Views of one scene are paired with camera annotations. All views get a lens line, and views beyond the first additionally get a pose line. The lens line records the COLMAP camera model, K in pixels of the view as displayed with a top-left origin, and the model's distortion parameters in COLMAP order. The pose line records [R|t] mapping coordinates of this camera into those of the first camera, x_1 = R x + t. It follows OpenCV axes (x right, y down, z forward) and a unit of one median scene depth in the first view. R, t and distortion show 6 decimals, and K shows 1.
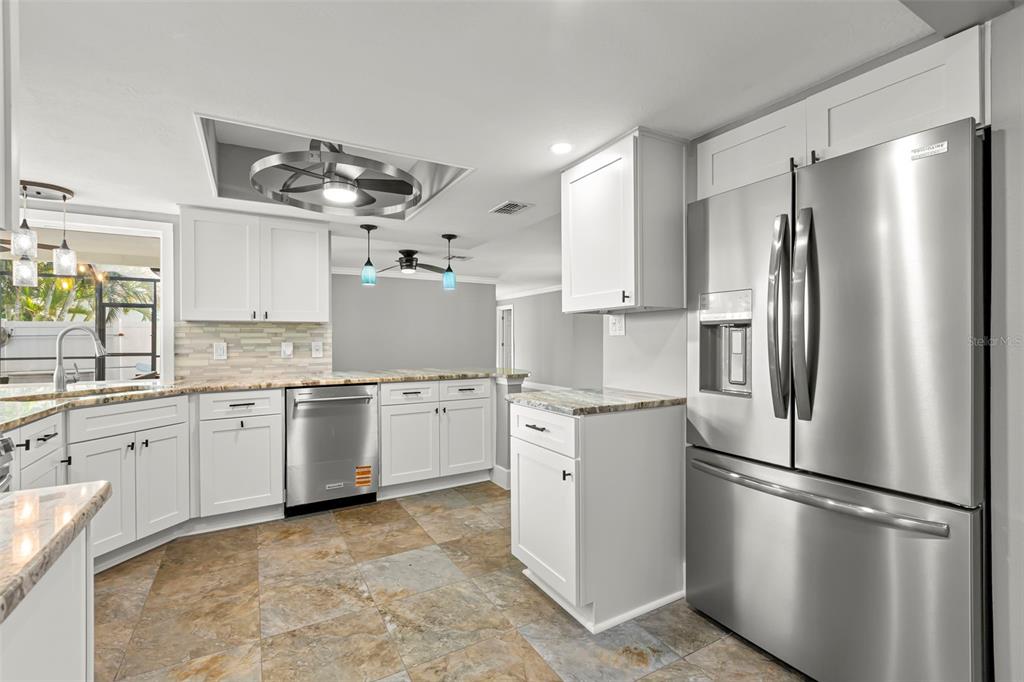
lens RADIAL K [[463.4, 0, 514.7], [0, 463.4, 337.3], [0, 0, 1]] dist [0.000519, -0.000185]
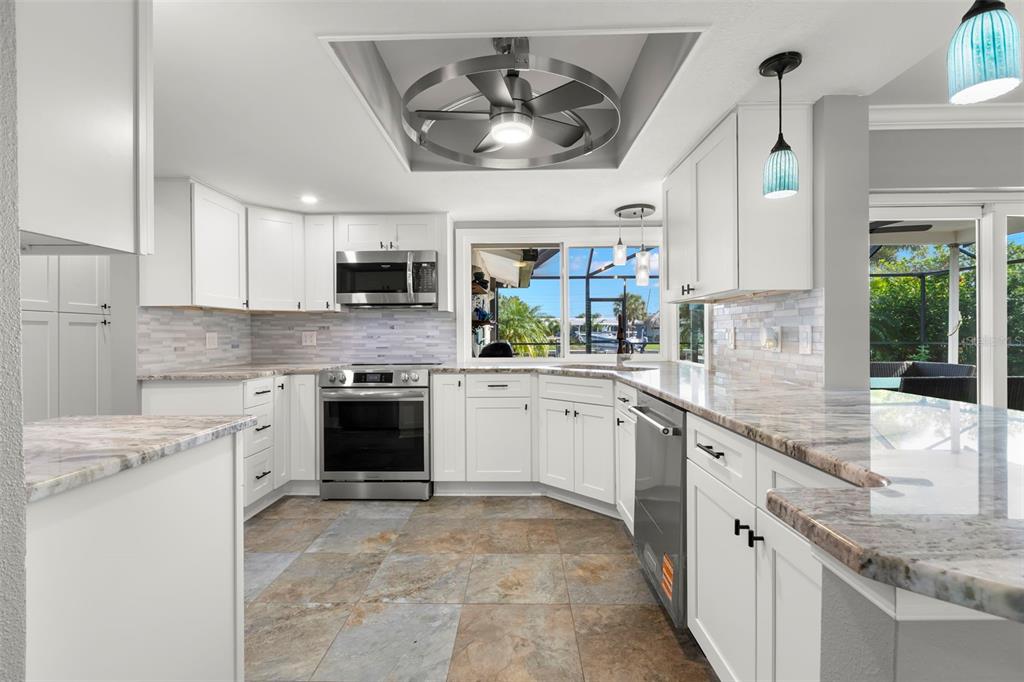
lens RADIAL K [[463.4, 0, 510.3], [0, 463.4, 333.4], [0, 0, 1]] dist [0.000519, -0.000185]
pose [[-0.518701, 0.008557, -0.854913, 0.249839], [0.012653, 0.999917, 0.002331, 0.017792], [0.854862, -0.009608, -0.518767, 1.260329]]
